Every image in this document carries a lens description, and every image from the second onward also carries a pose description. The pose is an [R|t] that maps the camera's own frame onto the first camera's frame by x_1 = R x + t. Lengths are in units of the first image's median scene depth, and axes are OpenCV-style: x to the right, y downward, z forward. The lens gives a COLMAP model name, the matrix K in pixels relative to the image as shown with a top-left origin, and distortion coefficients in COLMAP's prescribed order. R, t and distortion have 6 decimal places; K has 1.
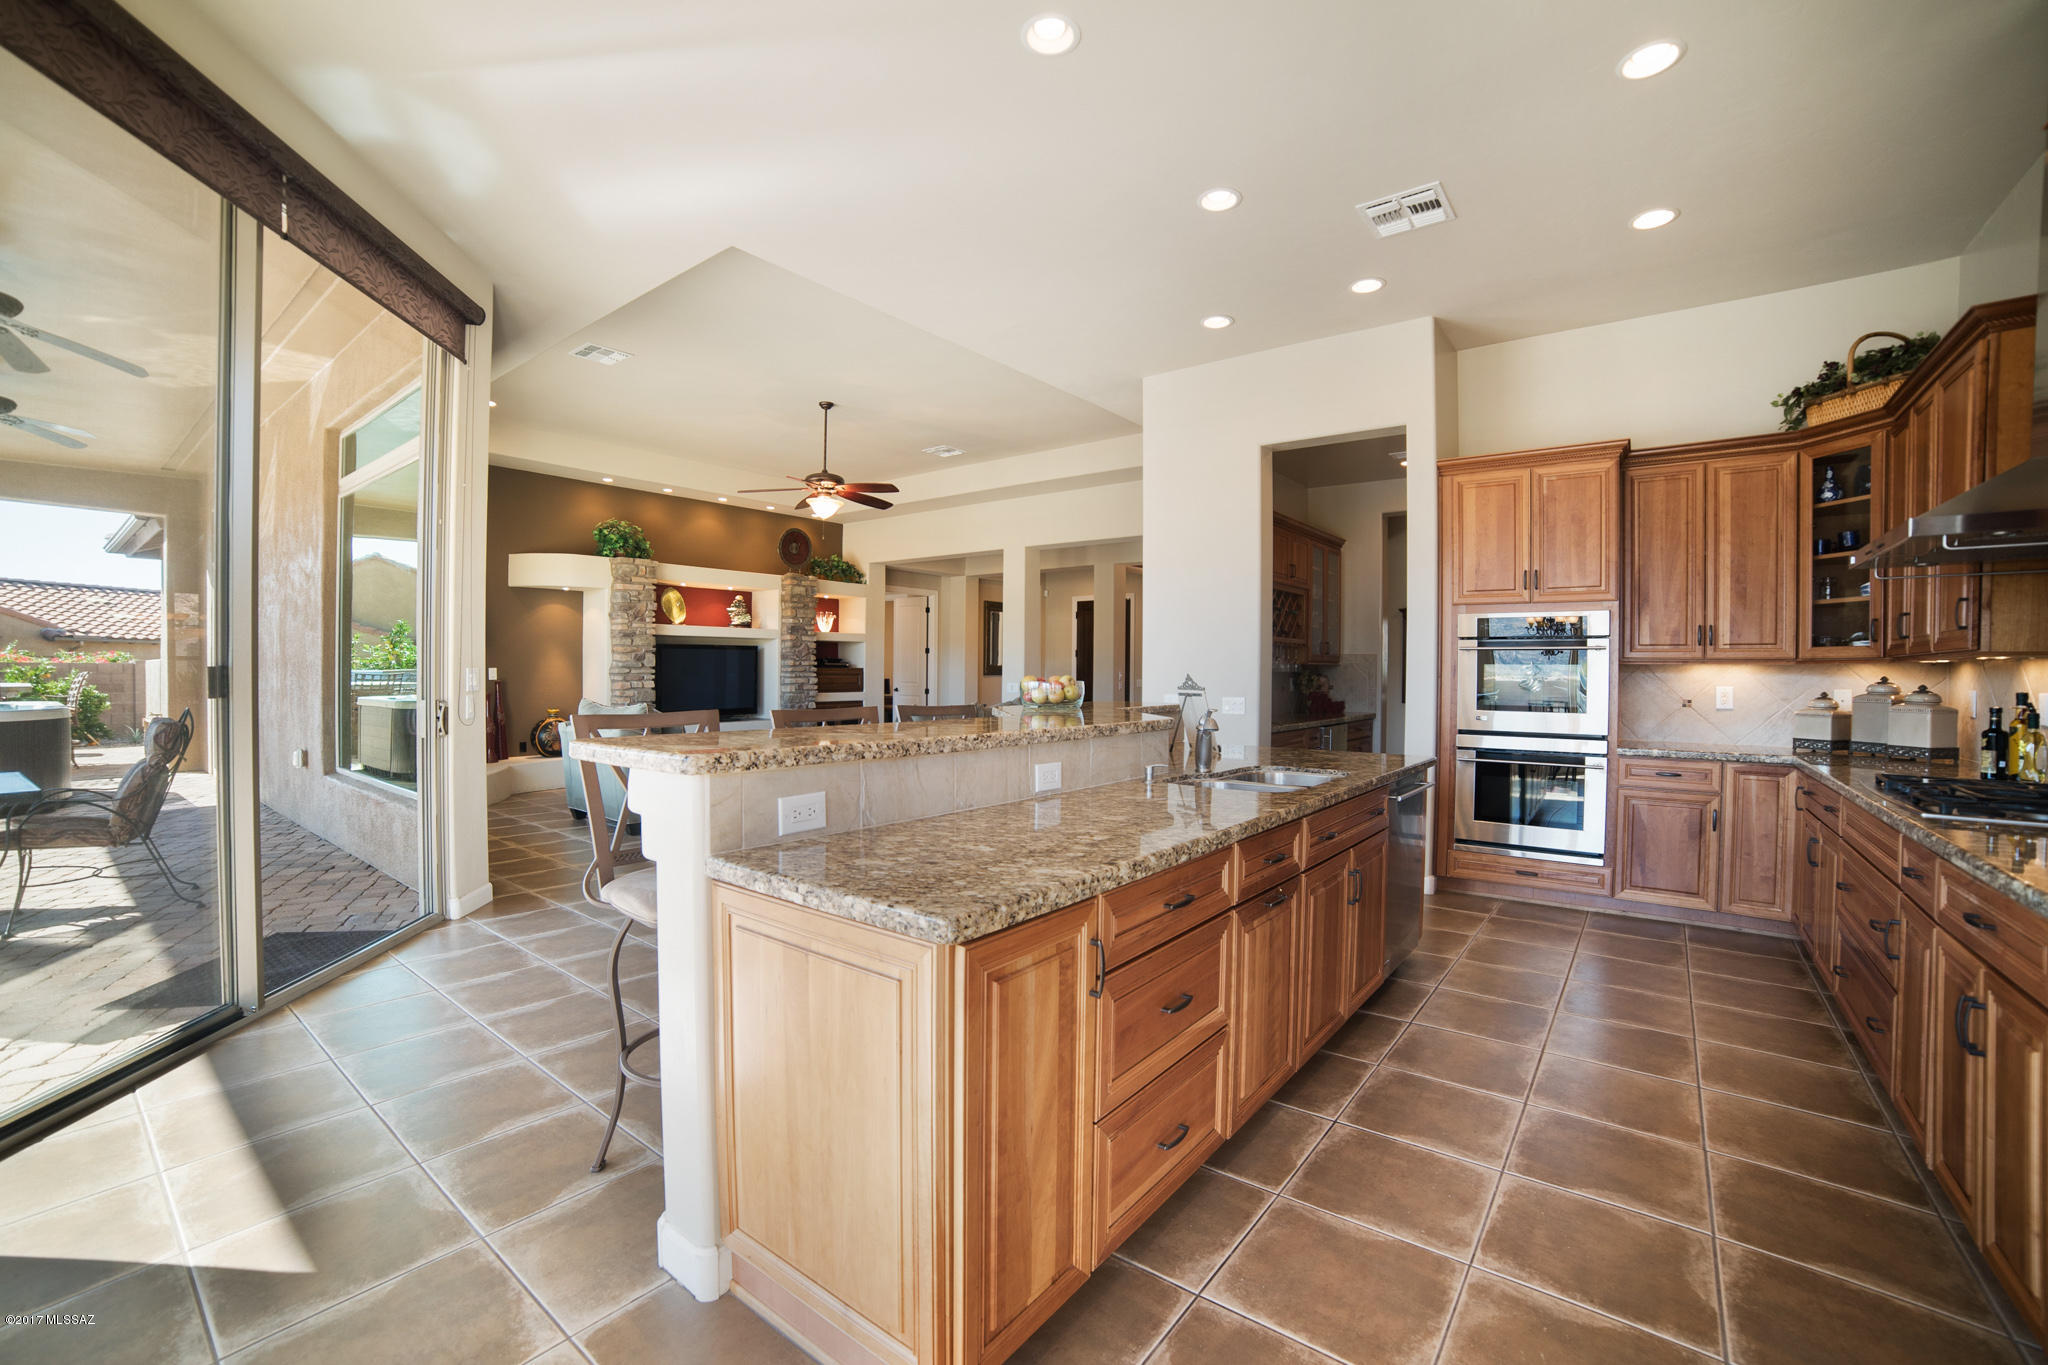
lens RADIAL K [[826.7, 0, 1024.0], [0, 826.7, 682.5], [0, 0, 1]] dist [-0.024344, 0.000164]
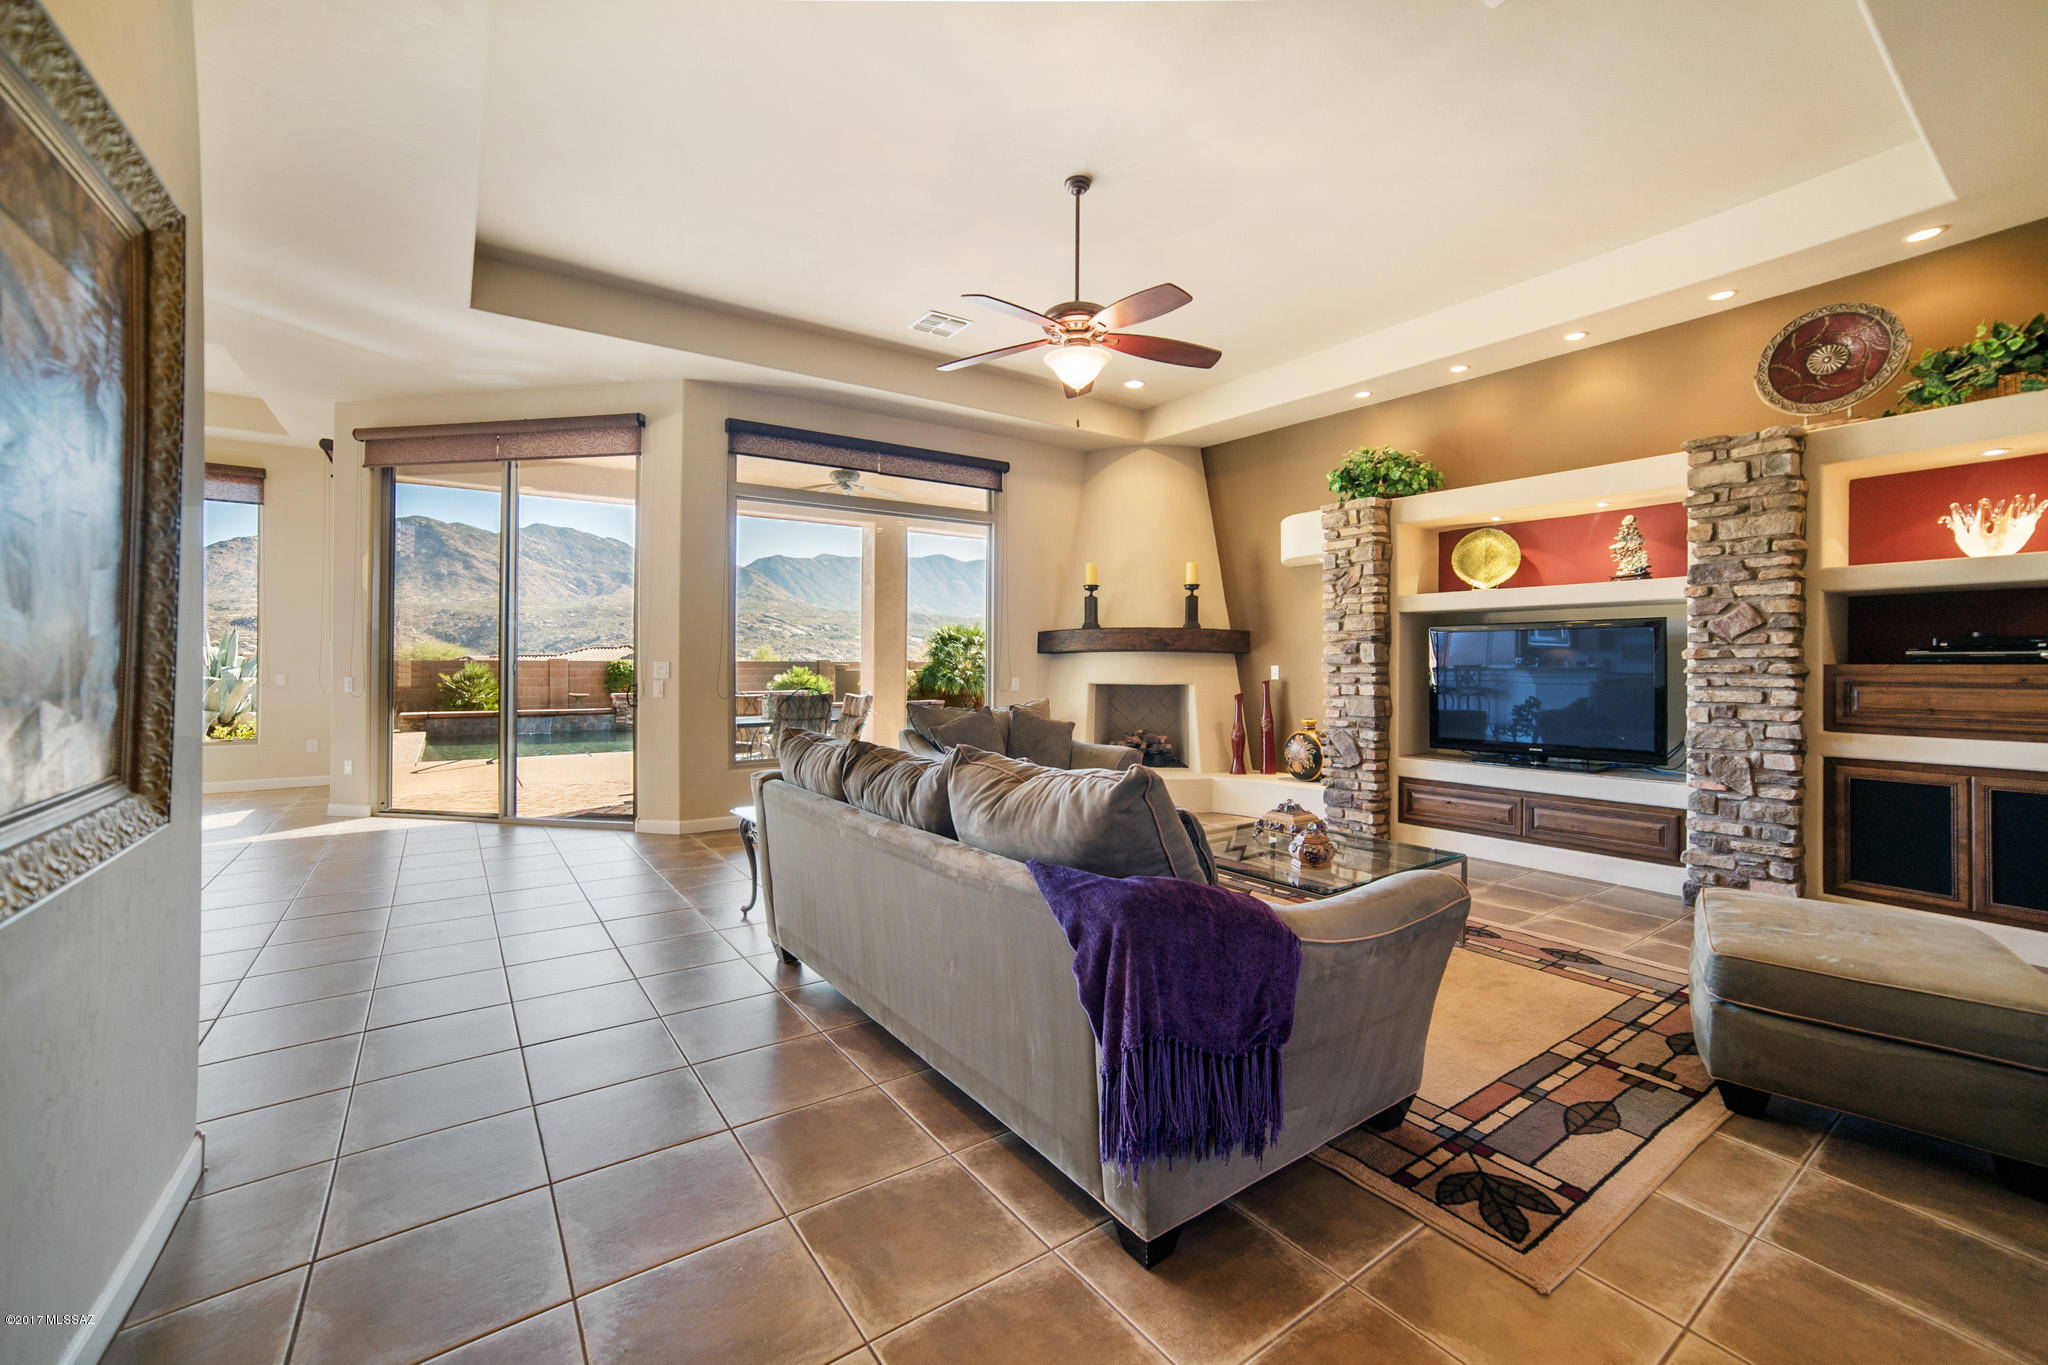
lens RADIAL K [[826.7, 0, 1024.0], [0, 826.7, 682.5], [0, 0, 1]] dist [-0.024344, 0.000164]
pose [[-0.294021, 0.017505, -0.955639, 0.214278], [-0.018989, 0.999528, 0.024151, -0.012627], [0.955610, 0.025247, -0.293549, 0.806589]]
